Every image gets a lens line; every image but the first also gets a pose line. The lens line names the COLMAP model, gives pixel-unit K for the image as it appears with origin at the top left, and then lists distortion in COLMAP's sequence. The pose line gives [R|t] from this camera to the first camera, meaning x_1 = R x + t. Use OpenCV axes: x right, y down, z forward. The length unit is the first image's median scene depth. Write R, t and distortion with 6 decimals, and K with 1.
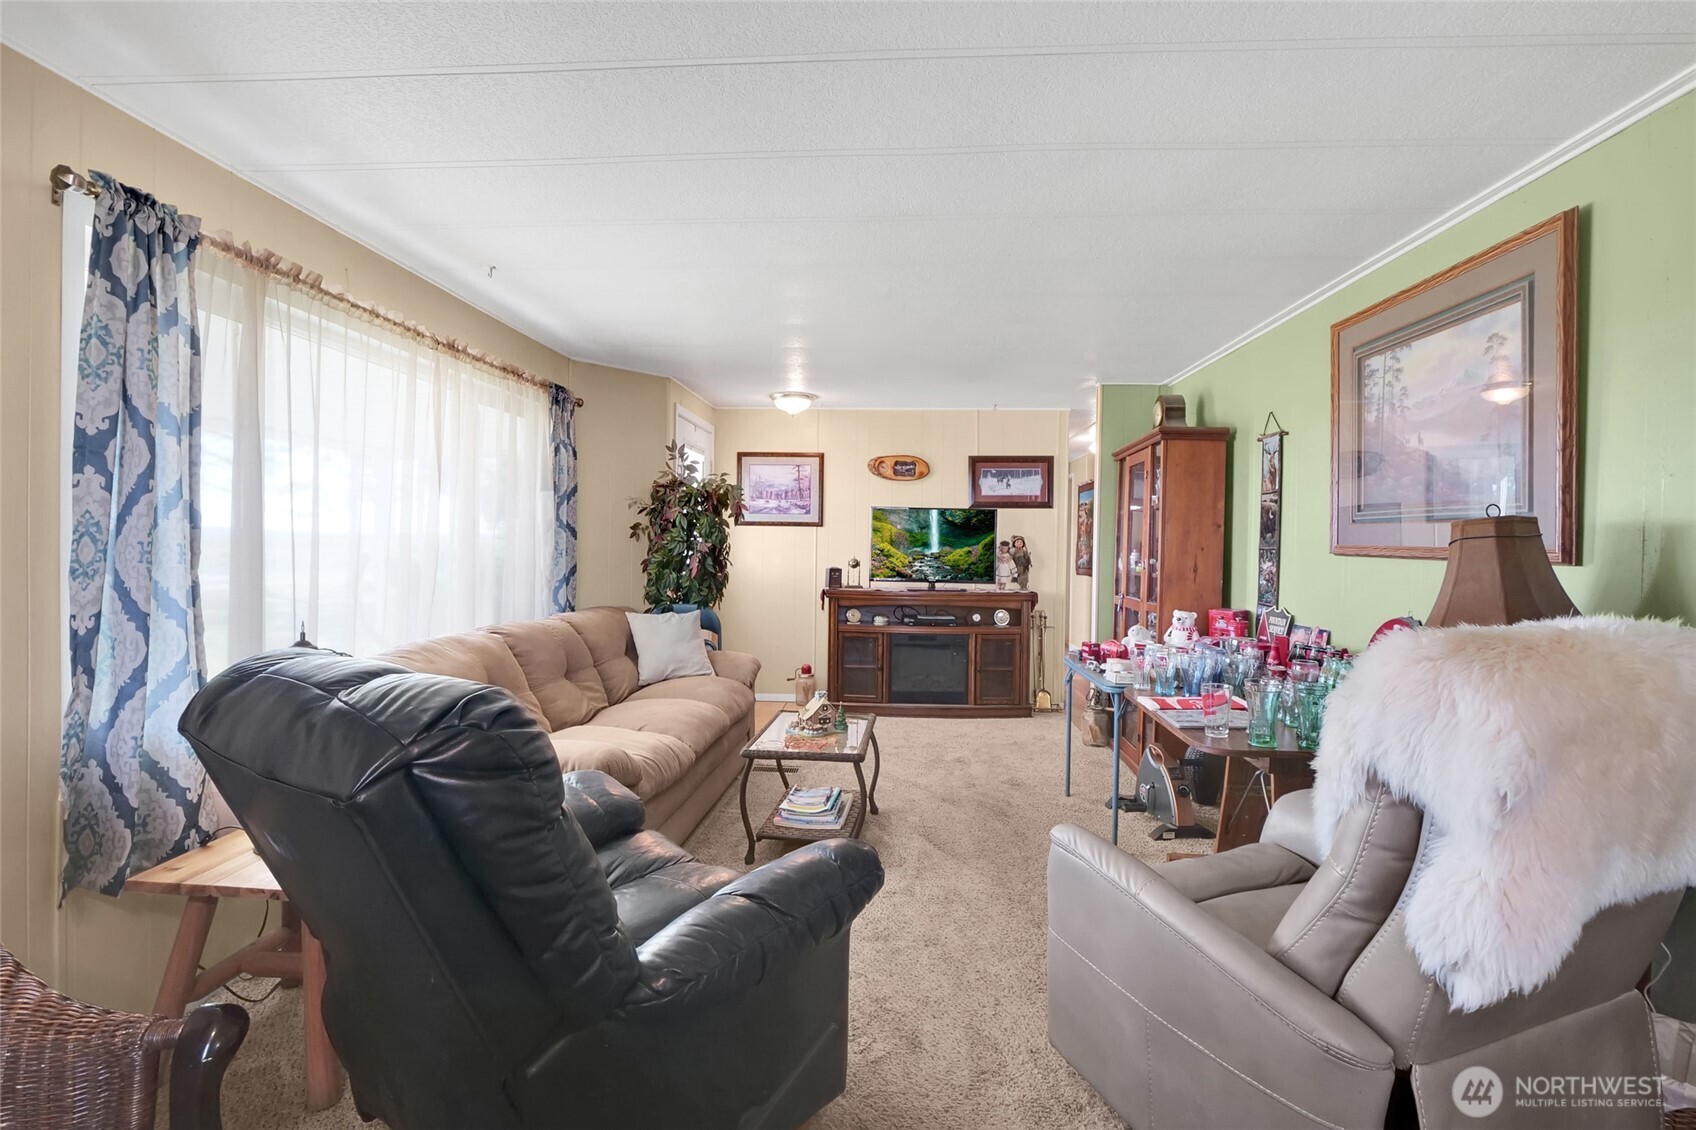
lens RADIAL K [[789.4, 0, 843.1], [0, 789.4, 549.7], [0, 0, 1]] dist [-0.017880, 0.003143]
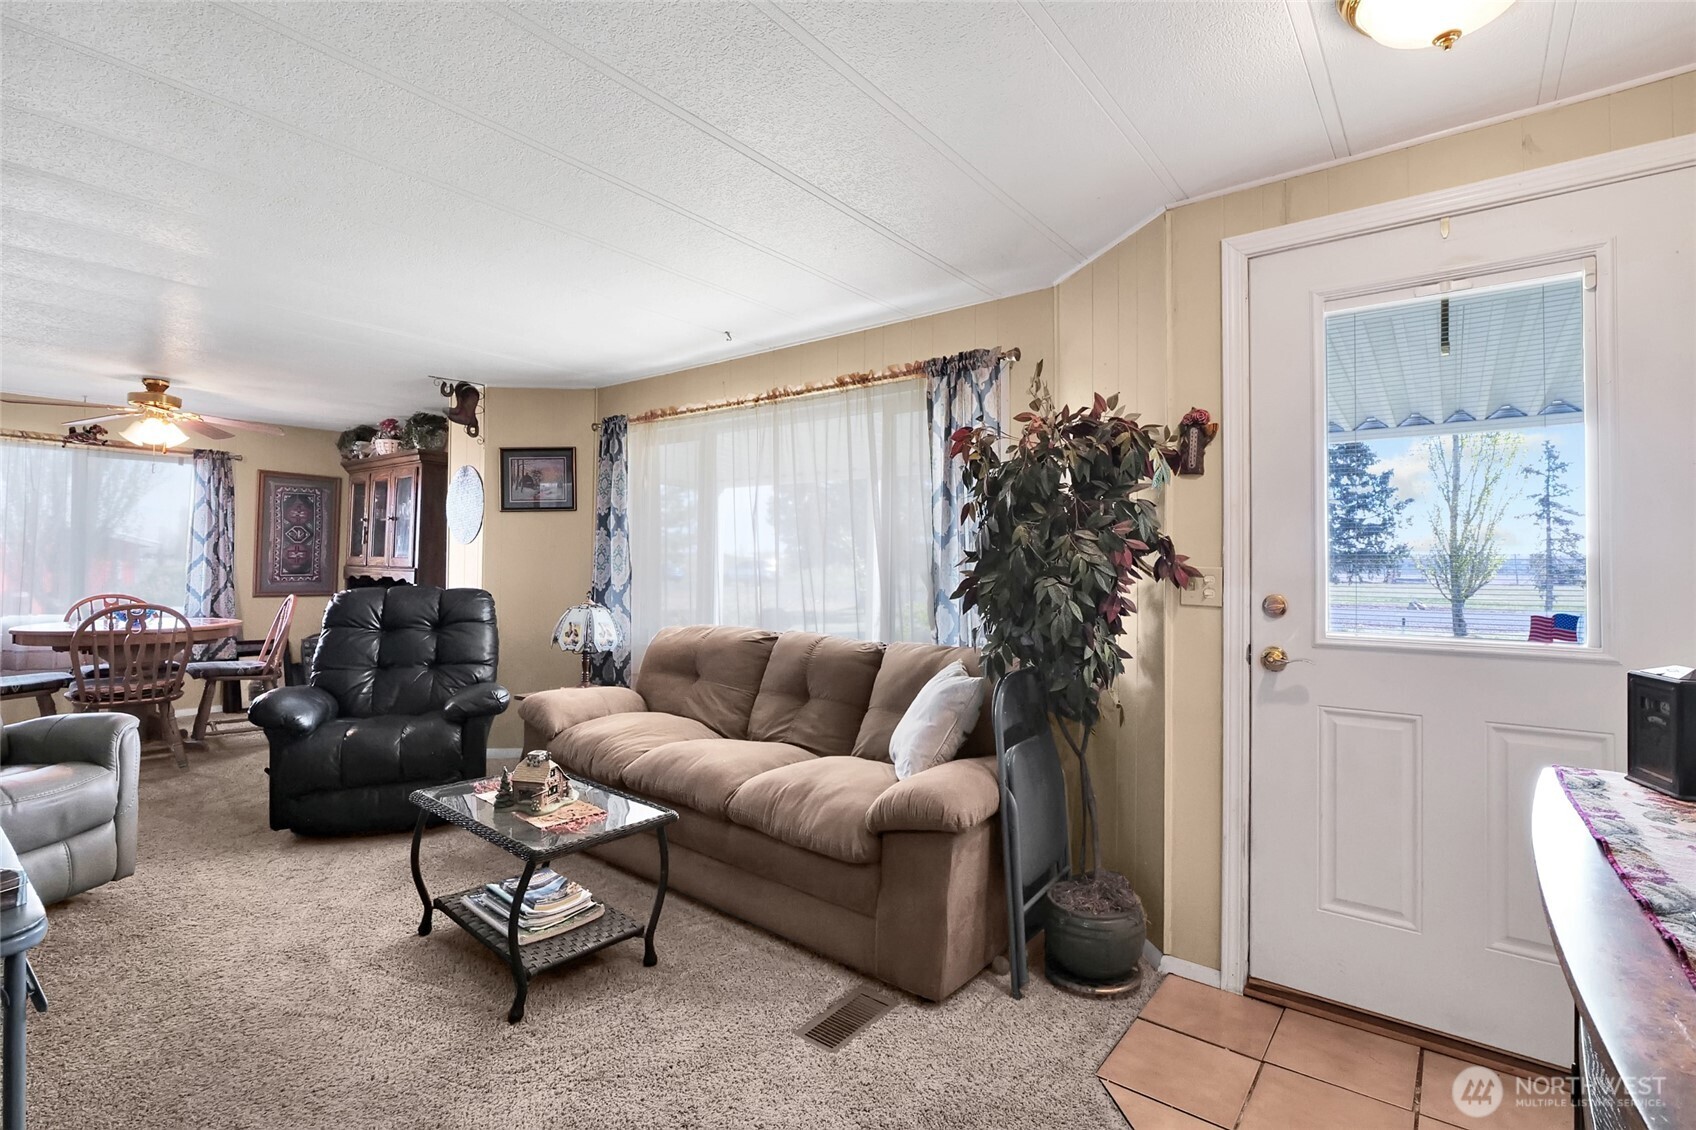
lens RADIAL K [[789.4, 0, 845.8], [0, 789.4, 549.4], [0, 0, 1]] dist [-0.017880, 0.003143]
pose [[-0.558857, -0.035082, -0.828521, 0.306614], [-0.024473, 0.999367, -0.025809, 0.004713], [0.828903, 0.005853, -0.559362, 1.241105]]
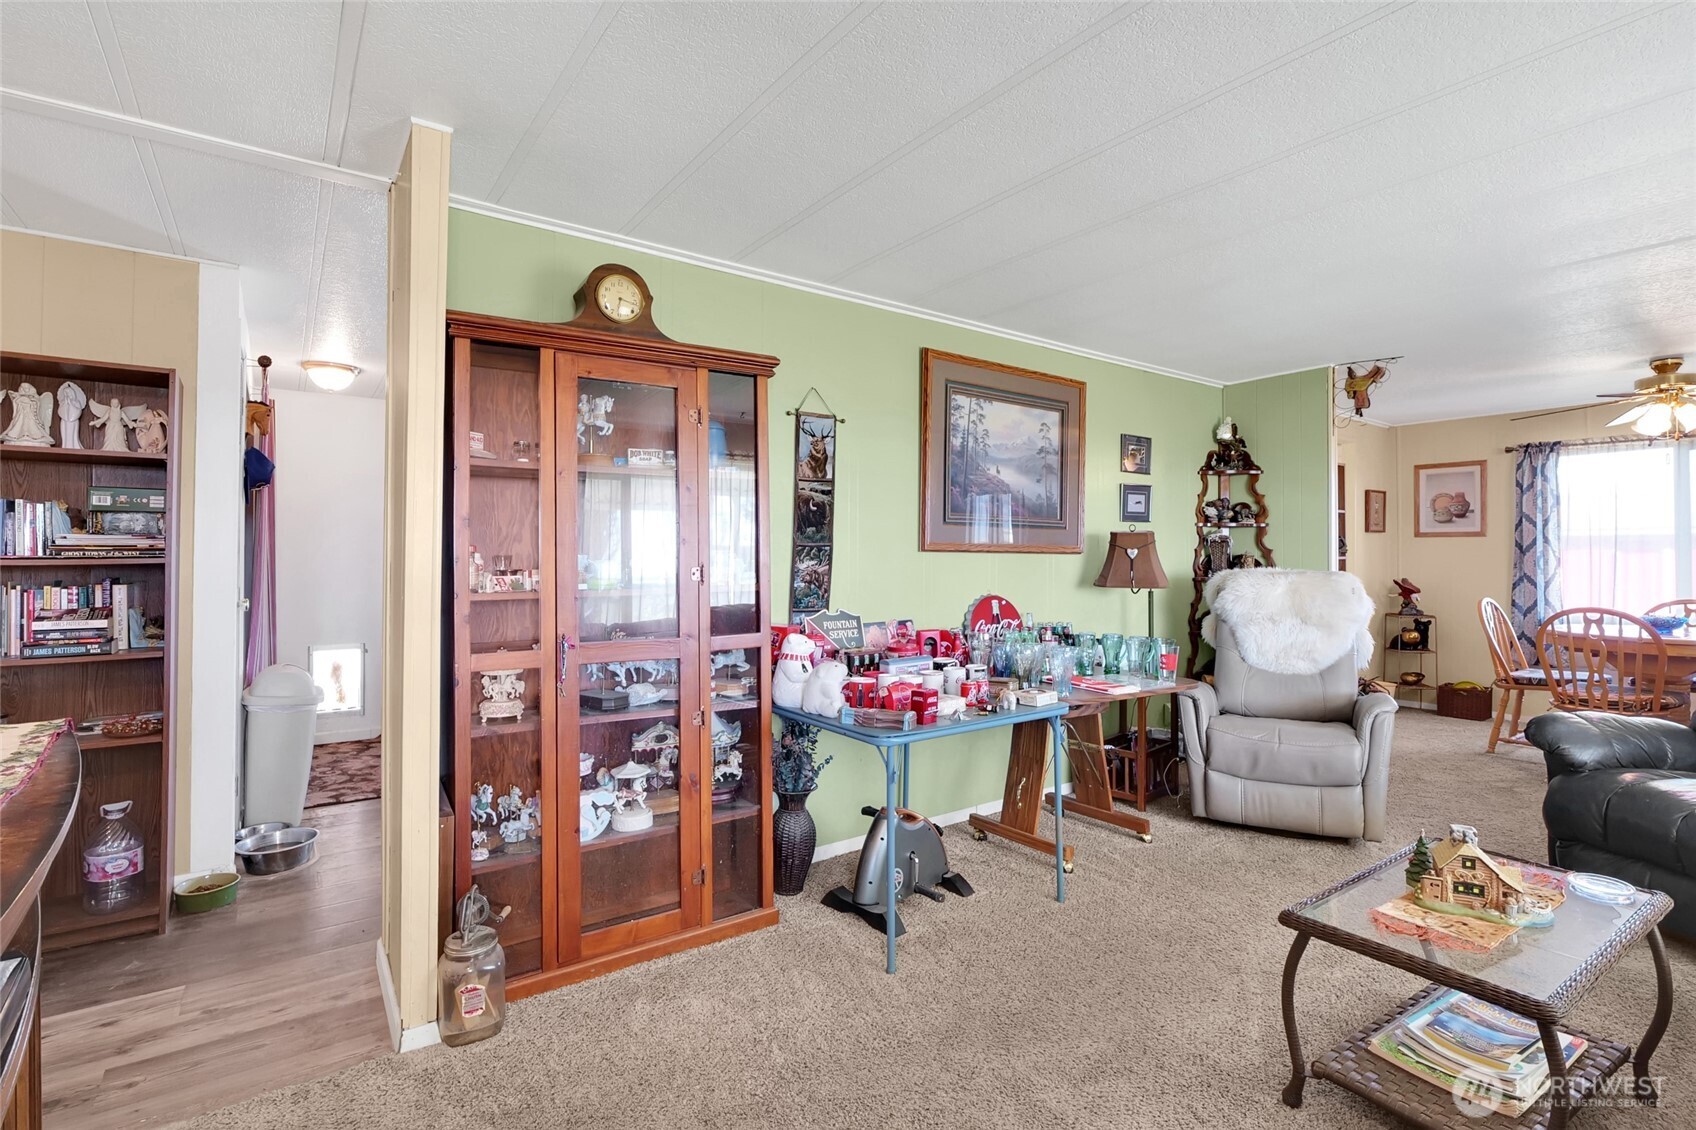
lens RADIAL K [[789.4, 0, 842.9], [0, 789.4, 547.8], [0, 0, 1]] dist [-0.017880, 0.003143]
pose [[-0.632808, -0.007462, 0.774273, -0.124241], [-0.004119, 0.999972, 0.006271, -0.003167], [-0.774298, 0.000779, -0.632821, 1.236339]]
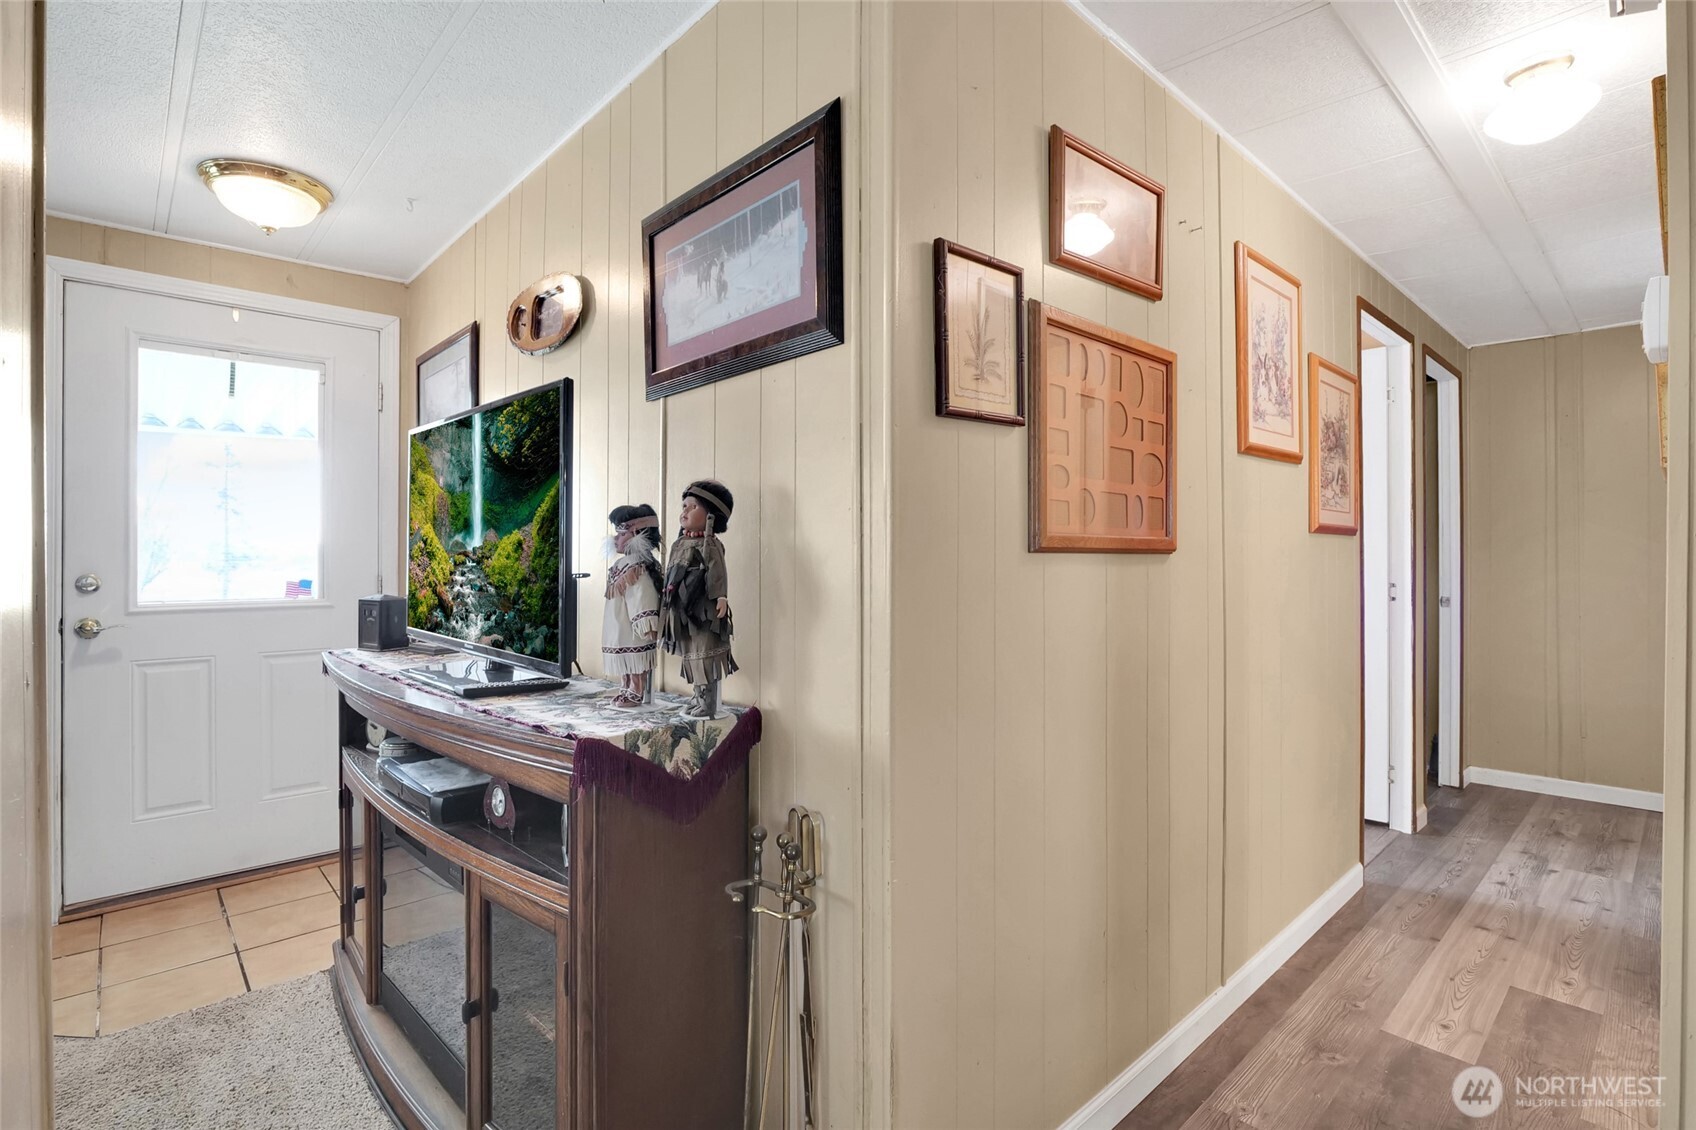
lens RADIAL K [[789.4, 0, 848.9], [0, 789.4, 557.1], [0, 0, 1]] dist [-0.017880, 0.003143]
pose [[0.732386, -0.015220, -0.680720, 0.561343], [0.003890, 0.999827, -0.018171, 0.014306], [0.680879, 0.010660, 0.732319, 1.146899]]
